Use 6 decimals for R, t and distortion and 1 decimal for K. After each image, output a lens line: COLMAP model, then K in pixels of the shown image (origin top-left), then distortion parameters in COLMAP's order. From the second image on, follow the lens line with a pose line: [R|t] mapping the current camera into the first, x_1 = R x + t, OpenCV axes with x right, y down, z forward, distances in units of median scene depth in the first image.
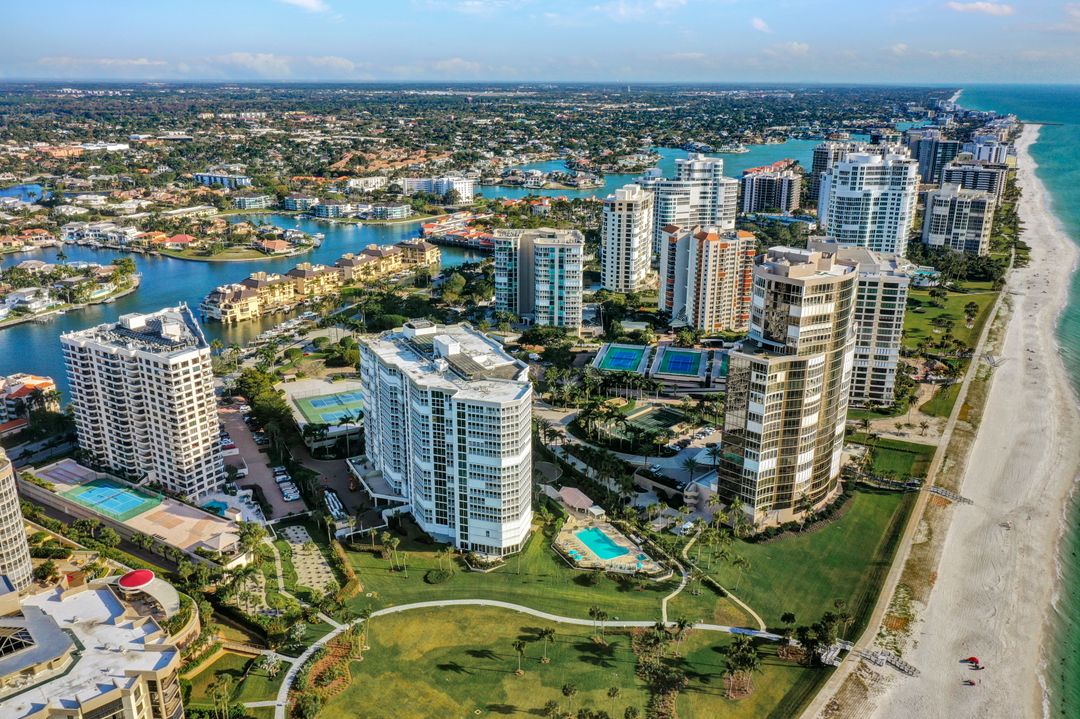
lens RADIAL K [[853.3, 0, 540.0], [0, 853.3, 359.5], [0, 0, 1]] dist [-0.004014, -0.000377]
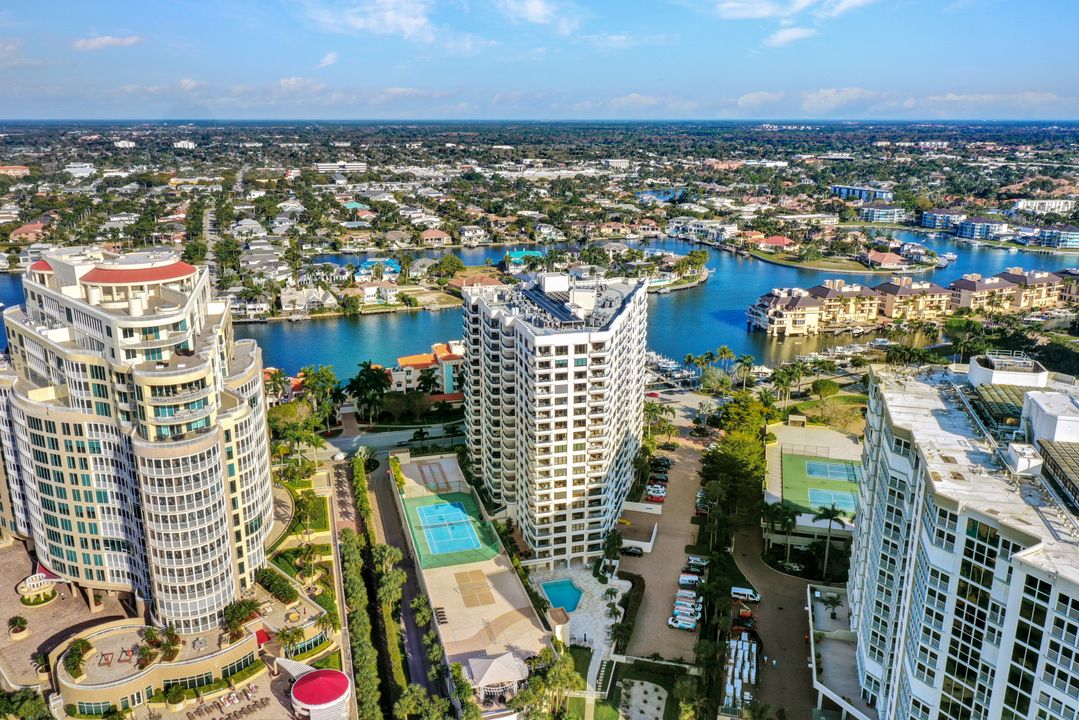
lens RADIAL K [[852.5, 0, 539.5], [0, 852.5, 360.0], [0, 0, 1]] dist [-0.004014, -0.000377]
pose [[0.732996, 0.179995, -0.655987, -0.024106], [-0.210097, 0.977112, 0.033347, -0.004373], [0.646974, 0.113378, 0.754036, 0.472855]]
